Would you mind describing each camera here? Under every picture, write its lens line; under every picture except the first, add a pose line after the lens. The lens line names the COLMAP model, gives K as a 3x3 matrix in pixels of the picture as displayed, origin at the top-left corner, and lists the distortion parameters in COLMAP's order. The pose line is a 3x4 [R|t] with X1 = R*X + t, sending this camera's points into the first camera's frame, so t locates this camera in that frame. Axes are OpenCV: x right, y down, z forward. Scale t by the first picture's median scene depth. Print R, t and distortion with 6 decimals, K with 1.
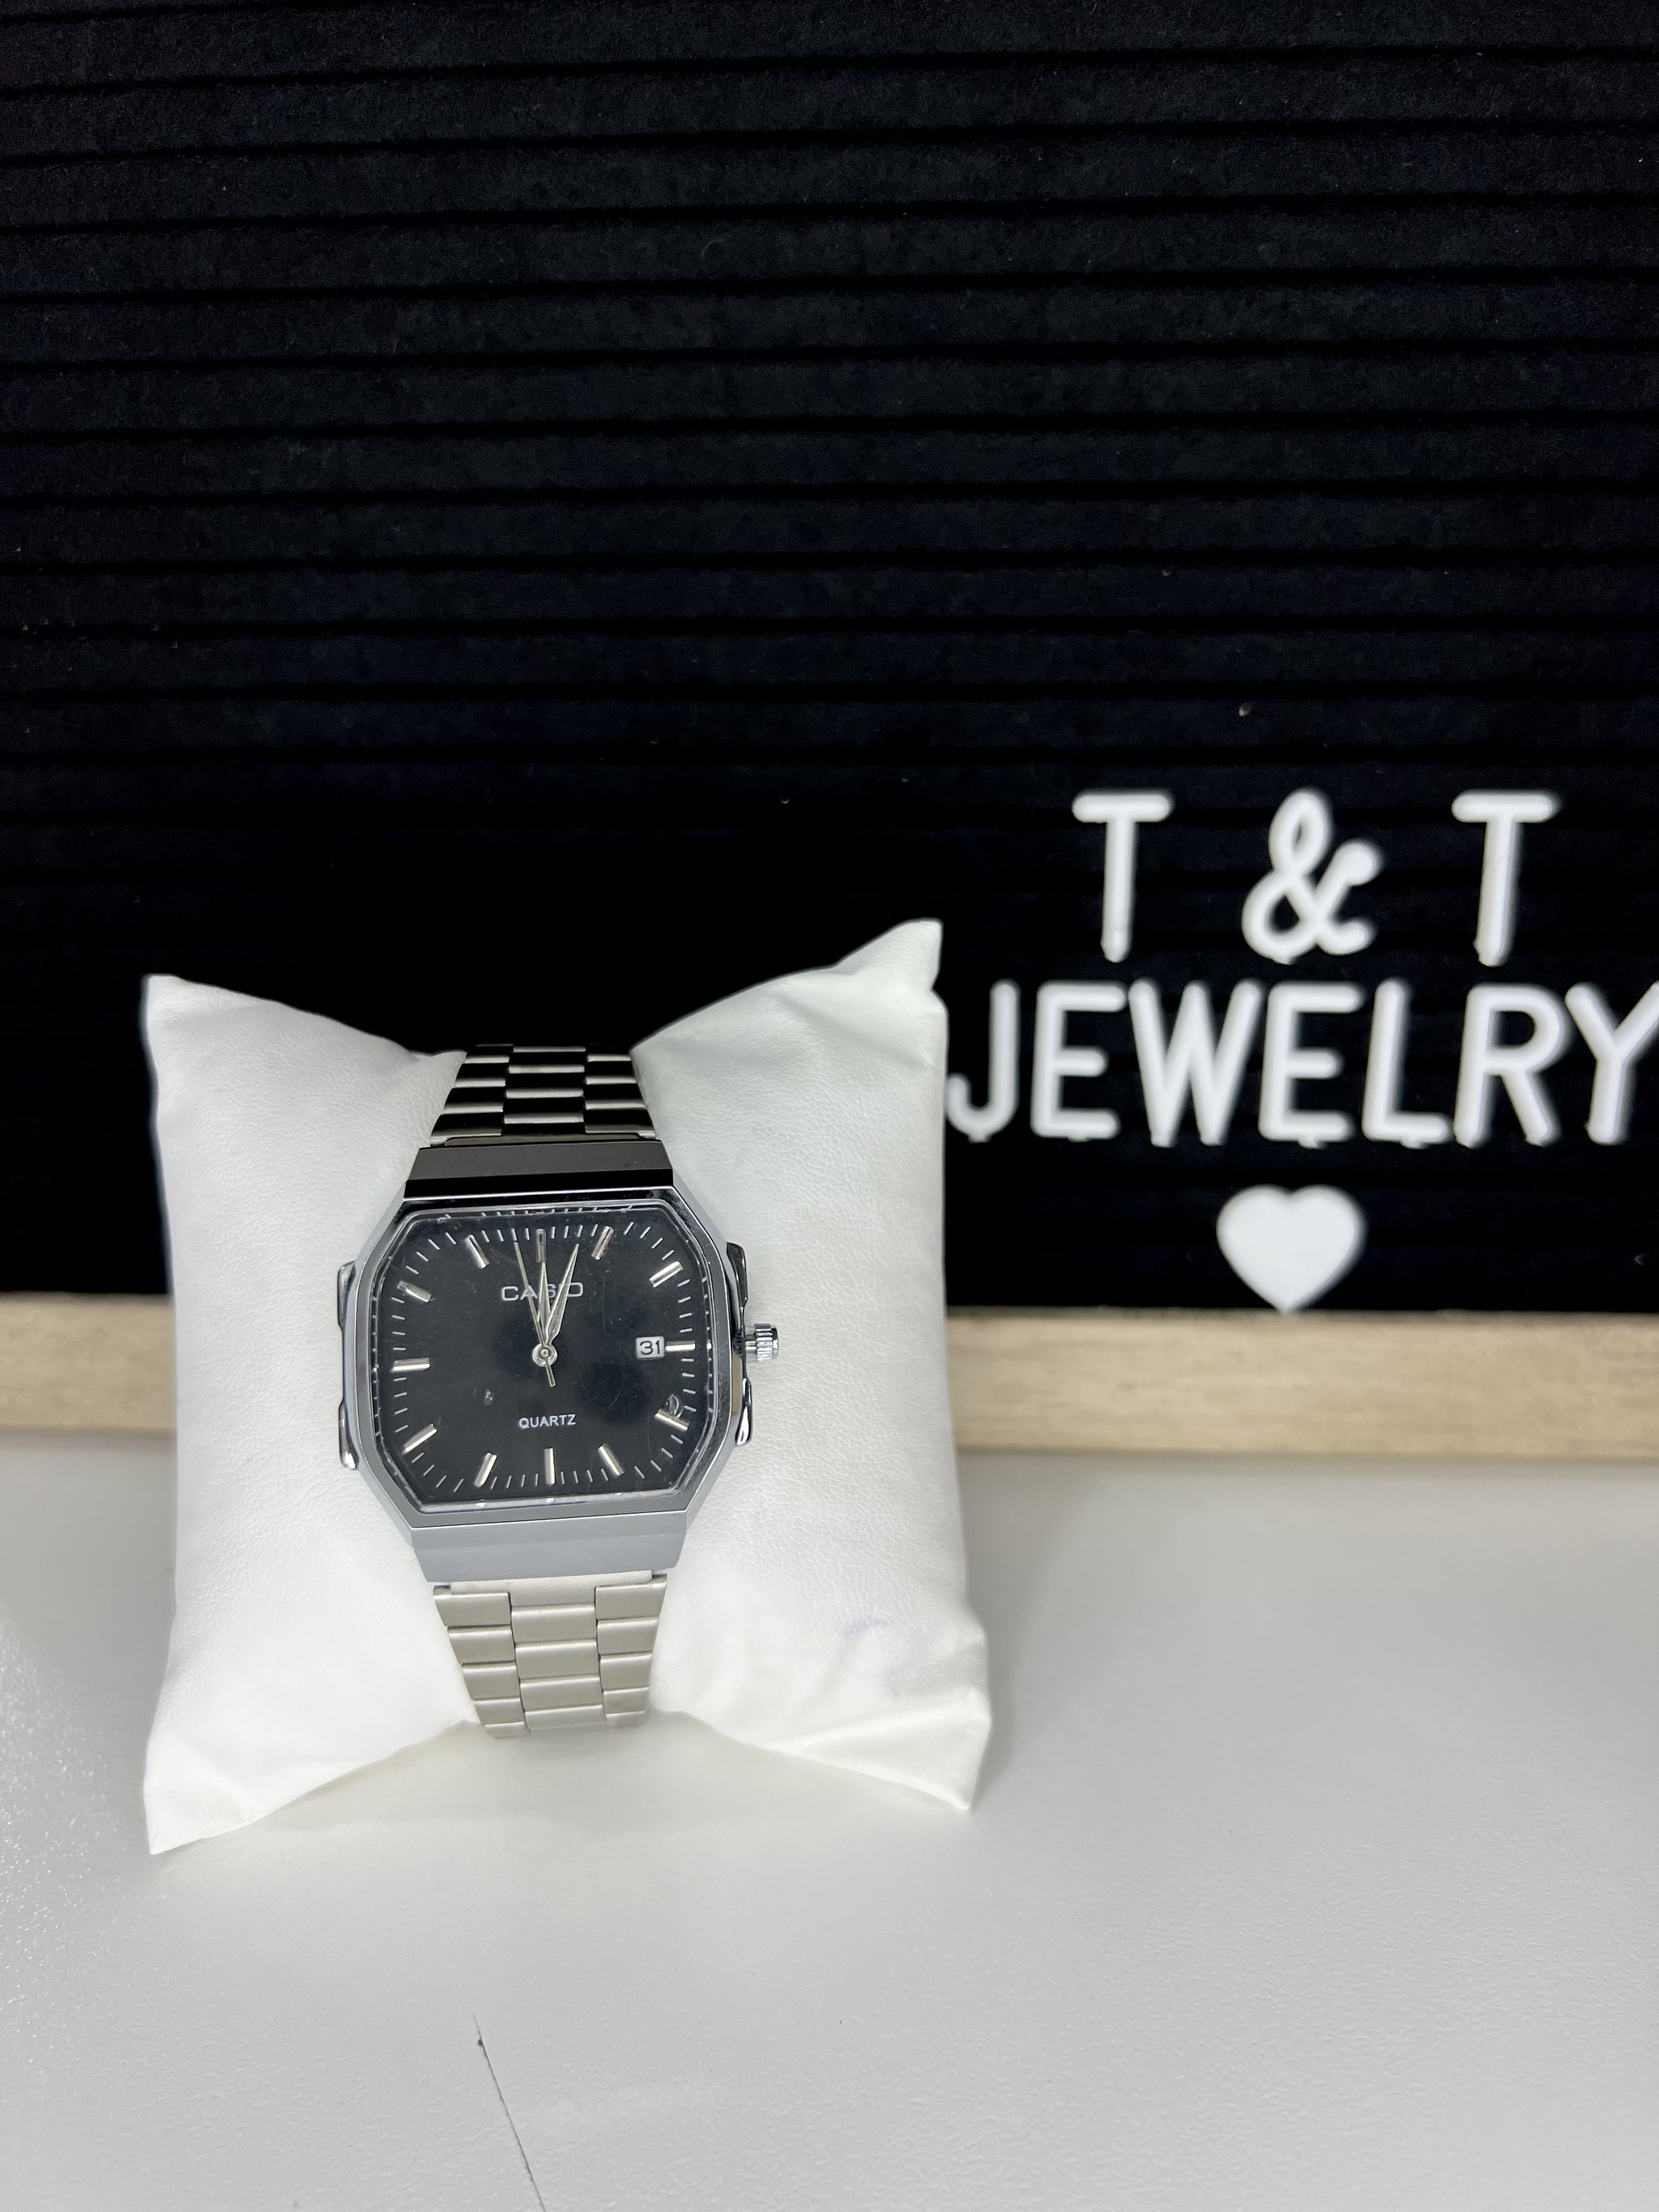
lens RADIAL K [[1734.1, 0, 829.5], [0, 1734.1, 1106.0], [0, 0, 1]] dist [0.010122, -0.052457]
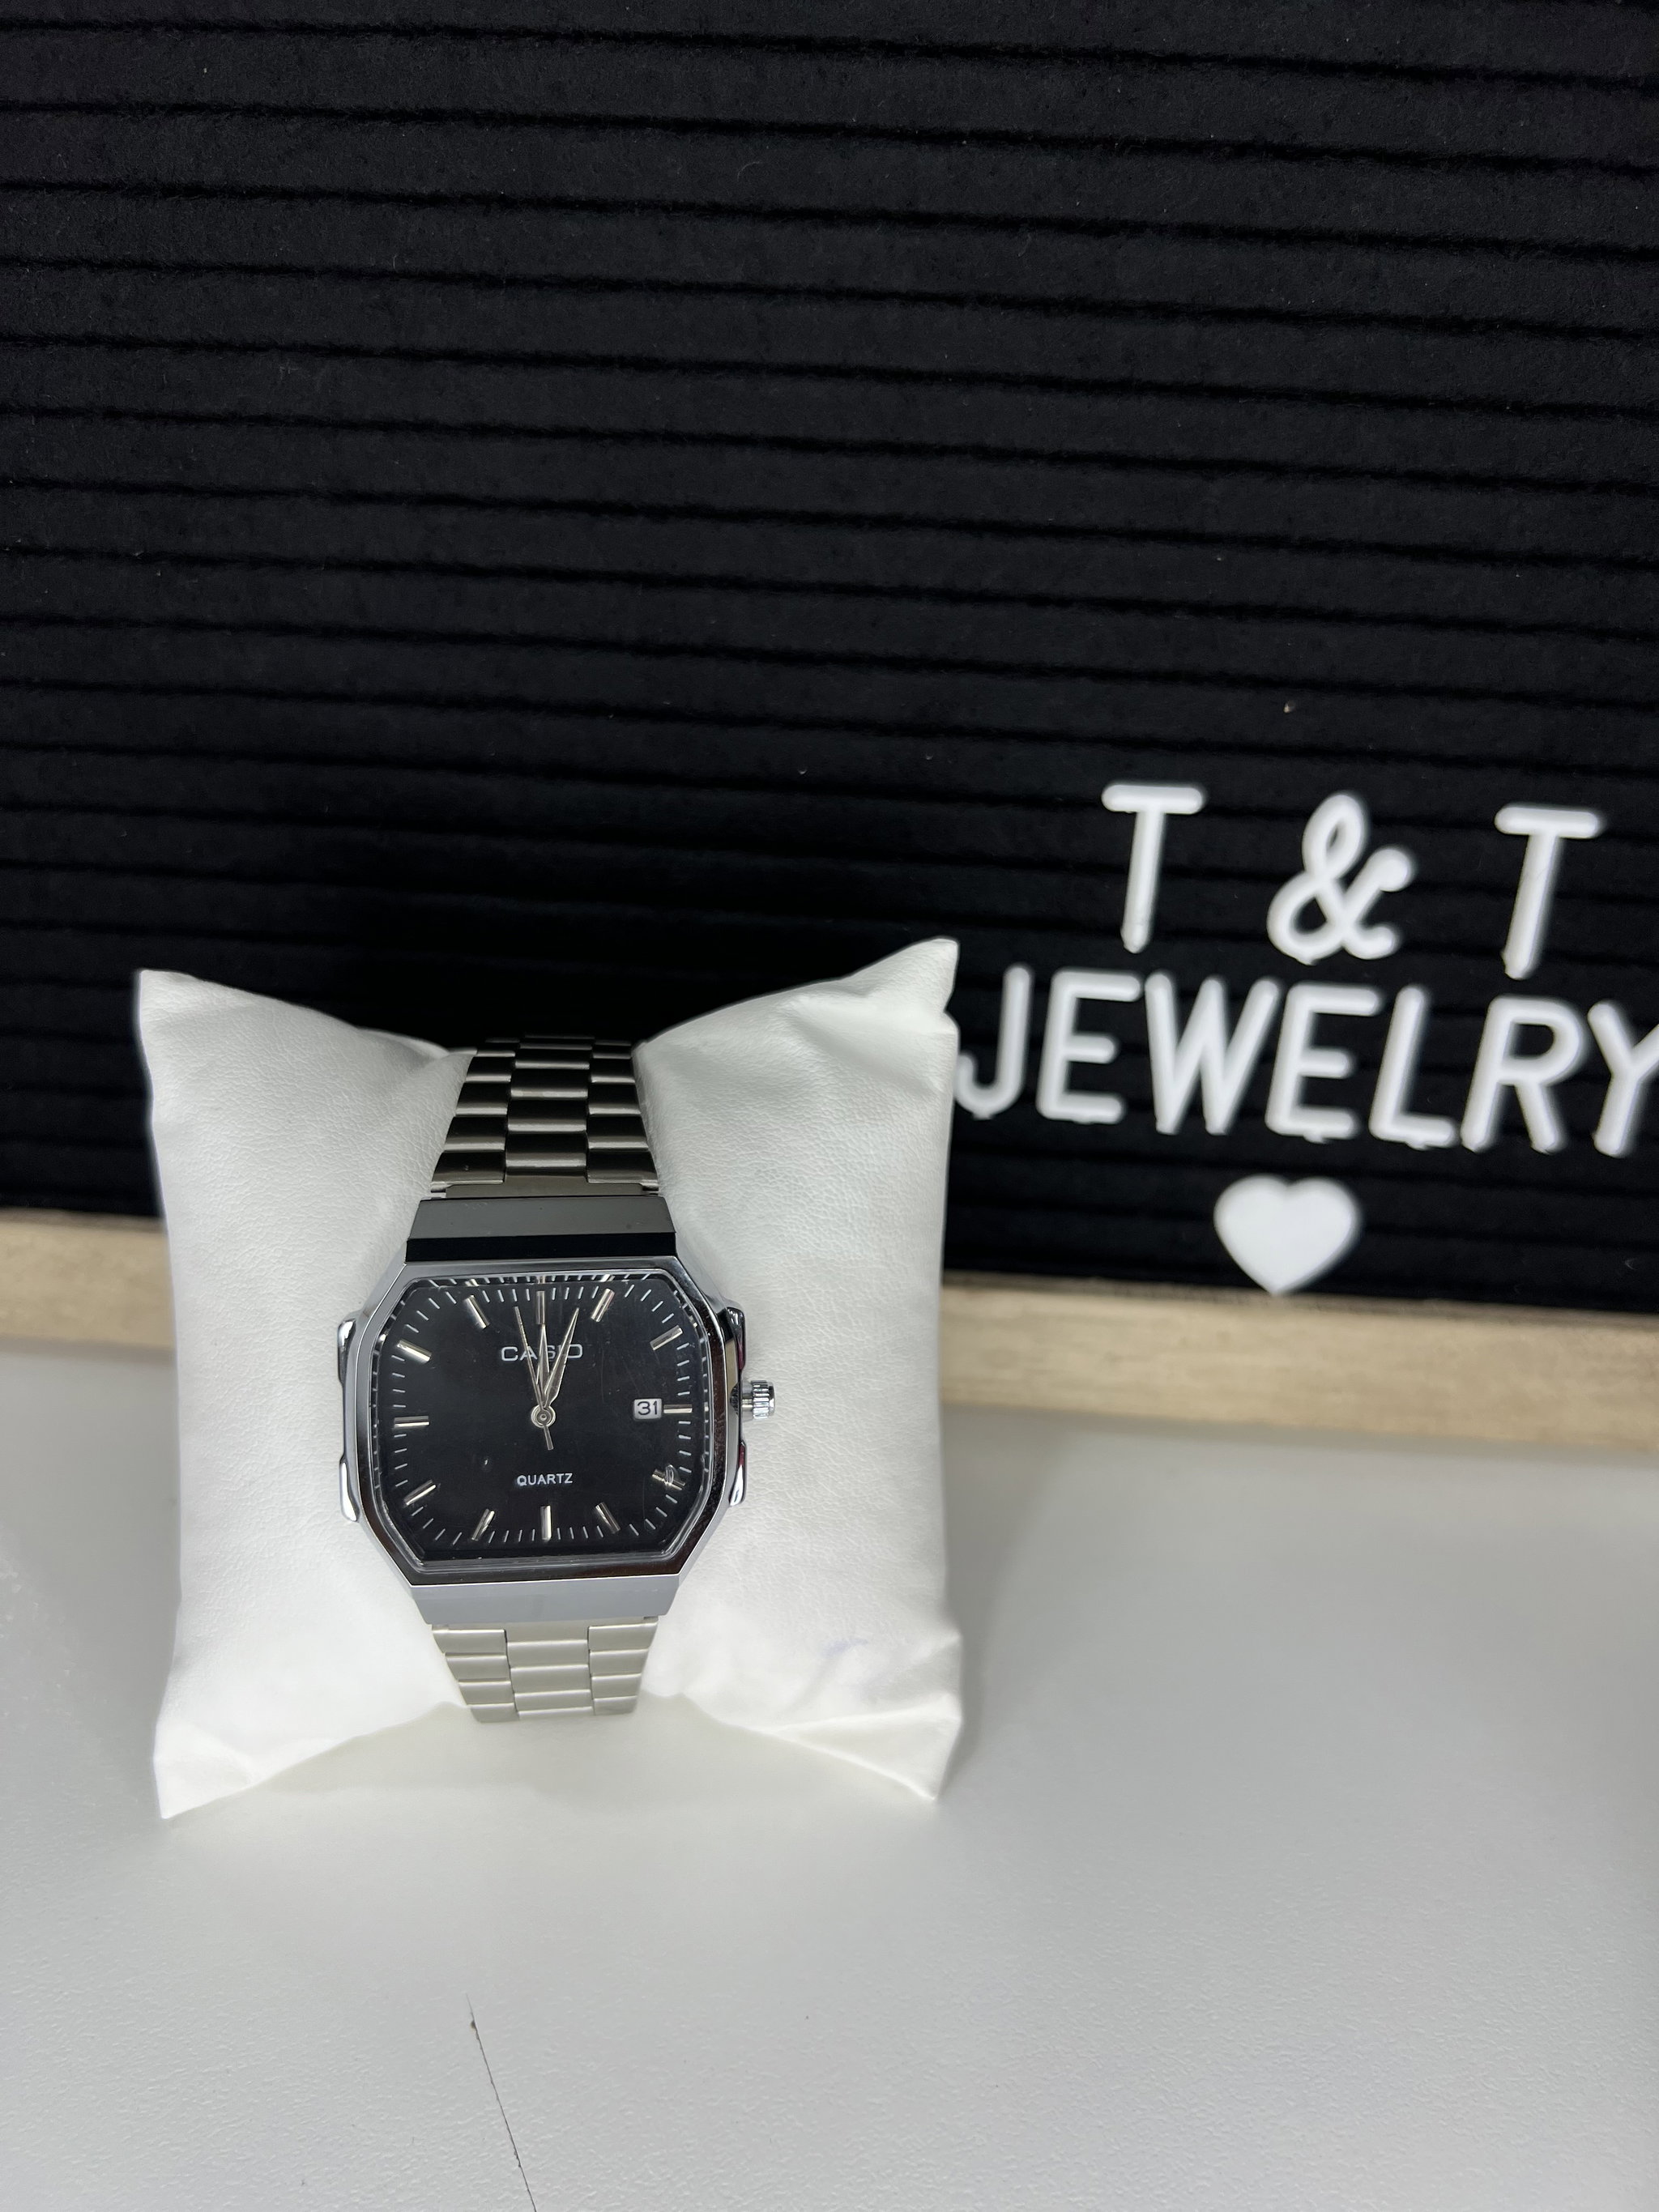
lens RADIAL K [[1737.7, 0, 829.5], [0, 1737.7, 1083.8], [0, 0, 1]] dist [0.000828, -0.041537]
pose [[0.998915, 0.045192, 0.011217, -0.013750], [-0.046455, 0.983635, 0.174082, -0.177632], [-0.003167, -0.174415, 0.984667, 0.028827]]
